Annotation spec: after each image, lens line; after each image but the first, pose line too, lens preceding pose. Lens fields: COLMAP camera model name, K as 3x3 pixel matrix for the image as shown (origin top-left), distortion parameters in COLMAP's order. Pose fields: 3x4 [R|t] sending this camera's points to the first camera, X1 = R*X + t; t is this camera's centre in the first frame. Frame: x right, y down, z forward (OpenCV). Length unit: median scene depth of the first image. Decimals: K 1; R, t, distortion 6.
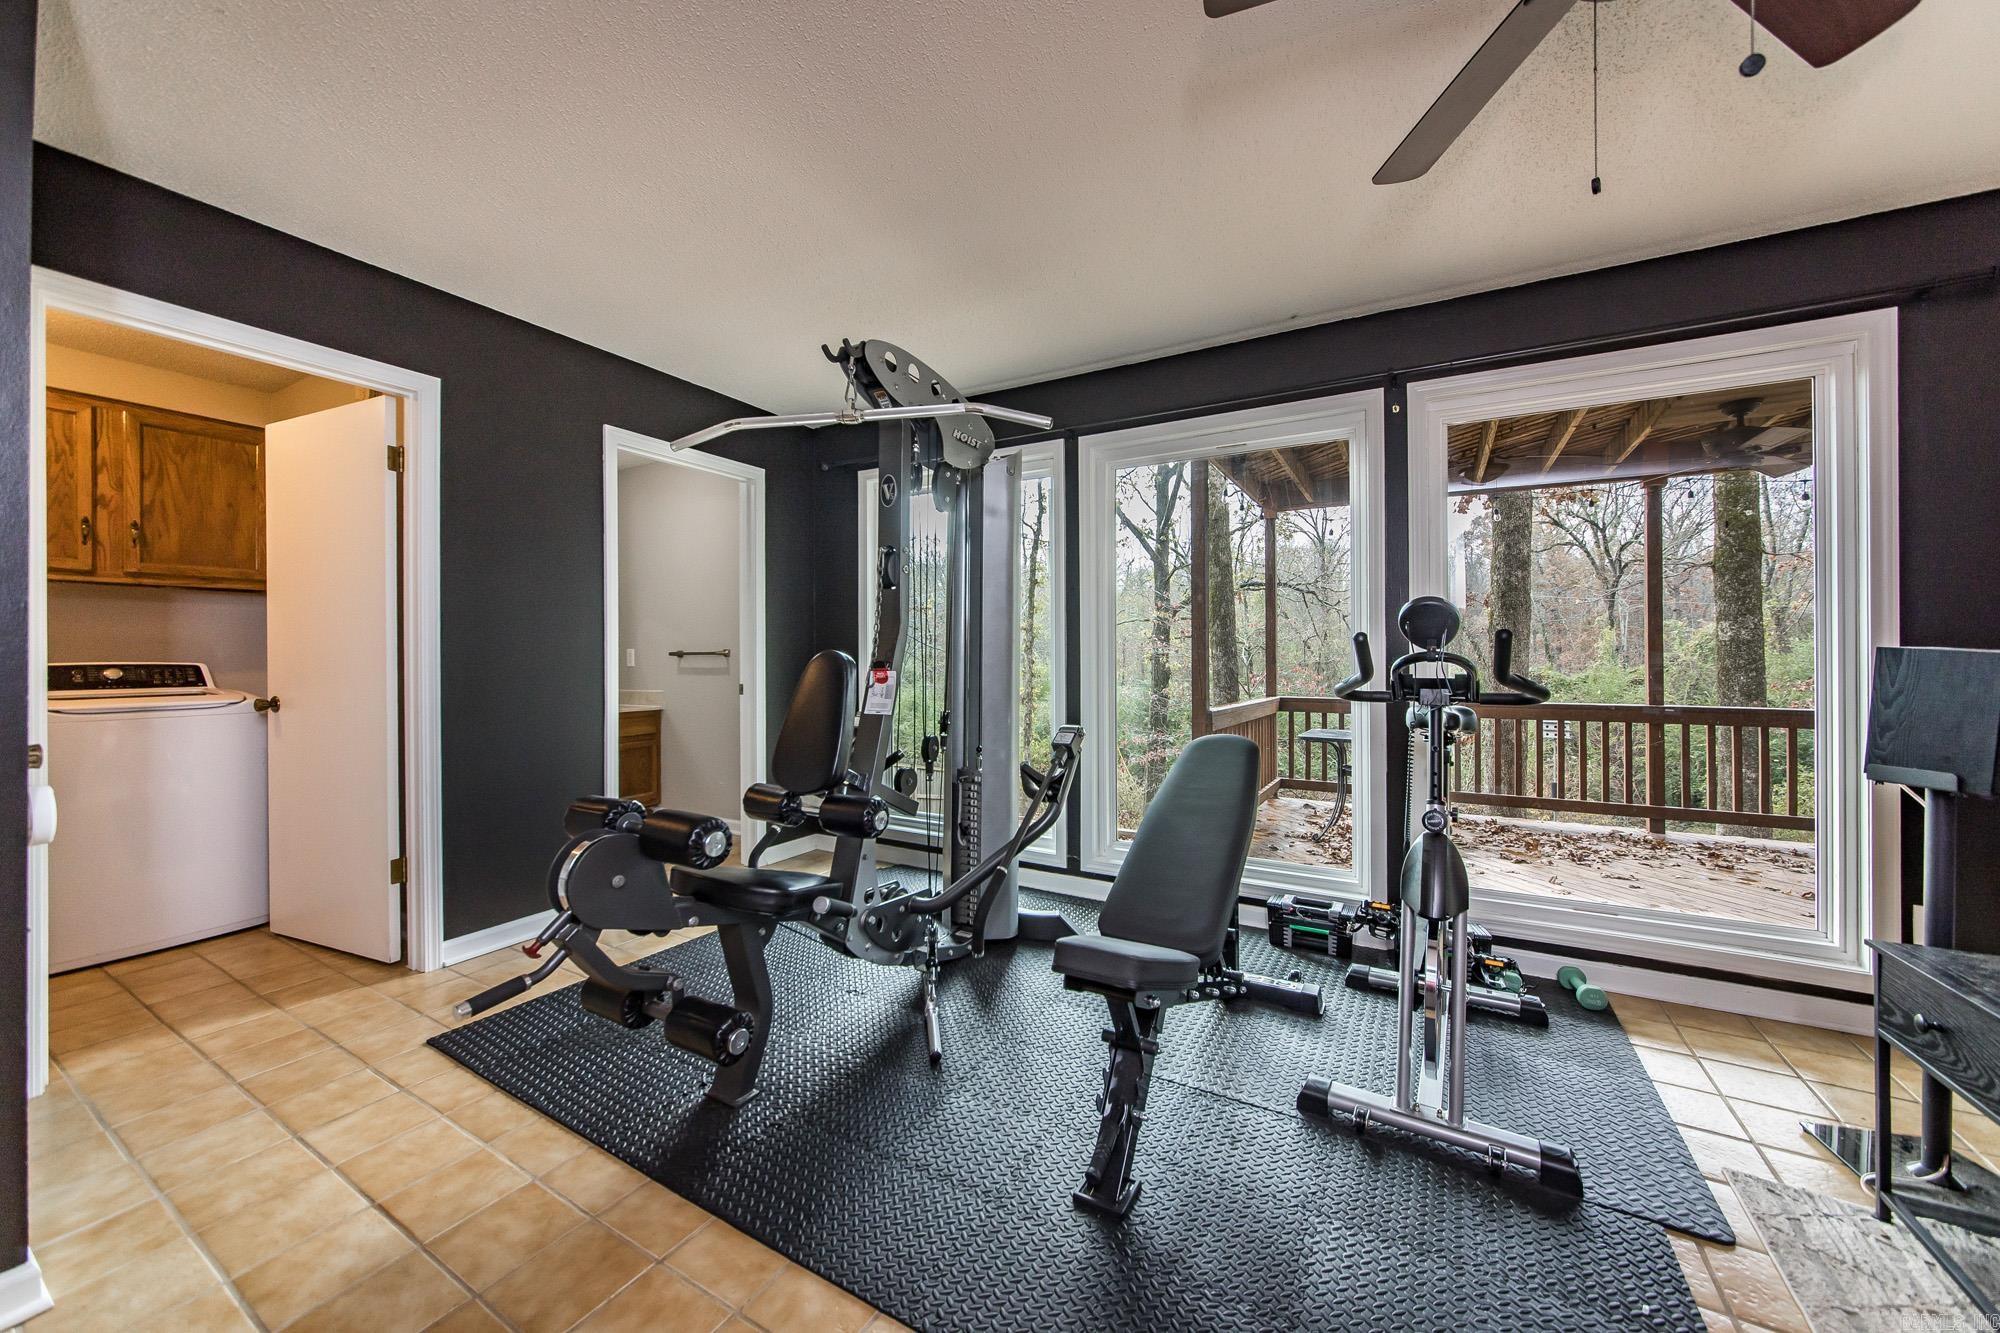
lens RADIAL K [[716.1, 0, 985.7], [0, 716.1, 654.8], [0, 0, 1]] dist [-0.001063, -0.000037]
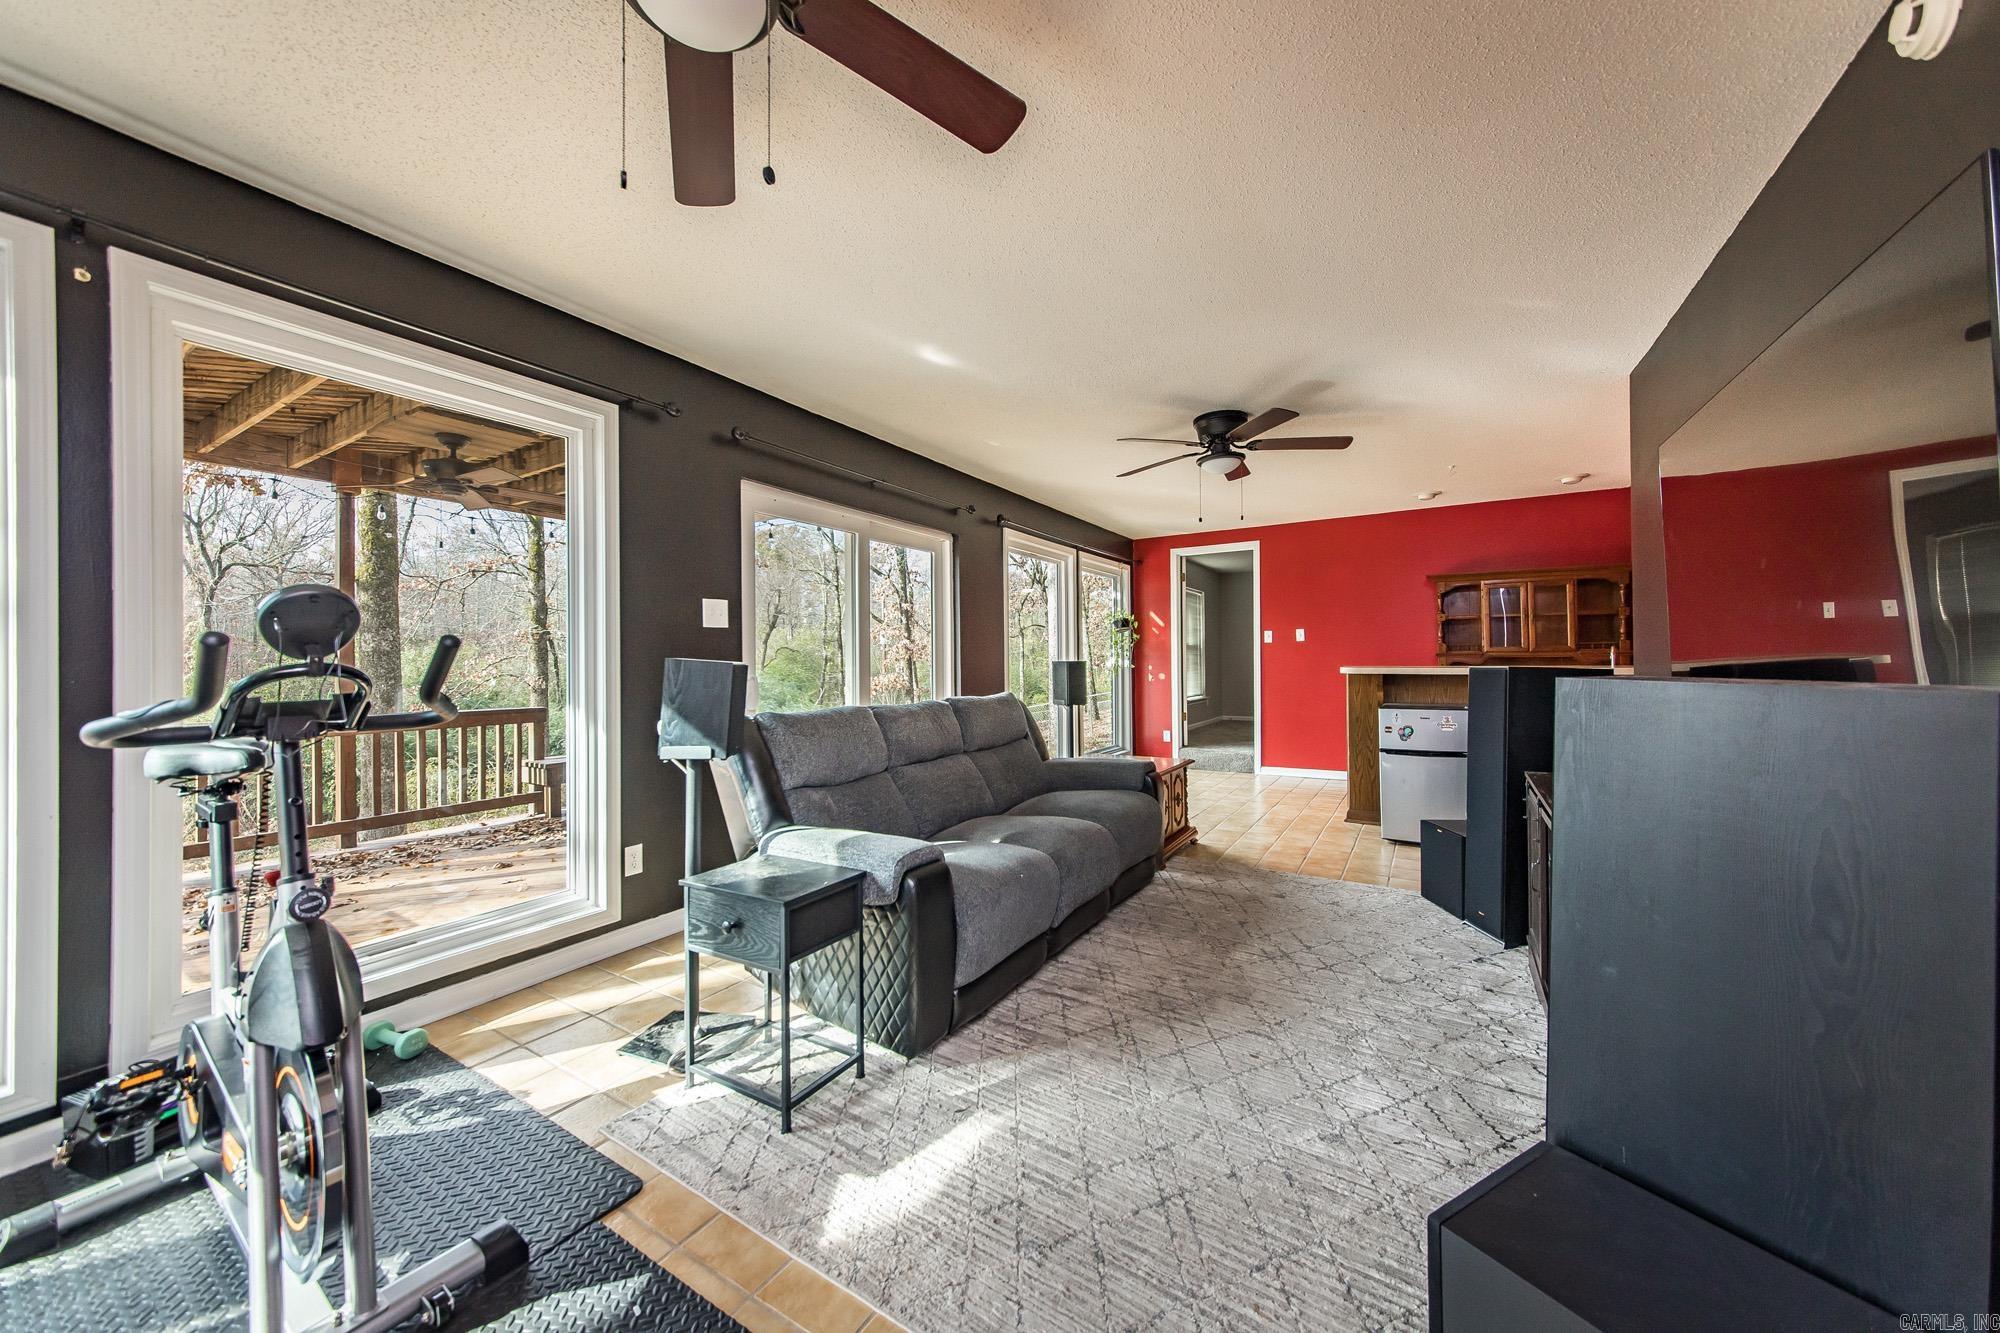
lens RADIAL K [[716.1, 0, 985.7], [0, 716.1, 654.8], [0, 0, 1]] dist [-0.001063, -0.000037]
pose [[0.015729, 0.011910, 0.999805, -0.054209], [0.000841, 0.999929, -0.011924, -0.002269], [-0.999876, 0.001029, 0.015718, 0.272992]]
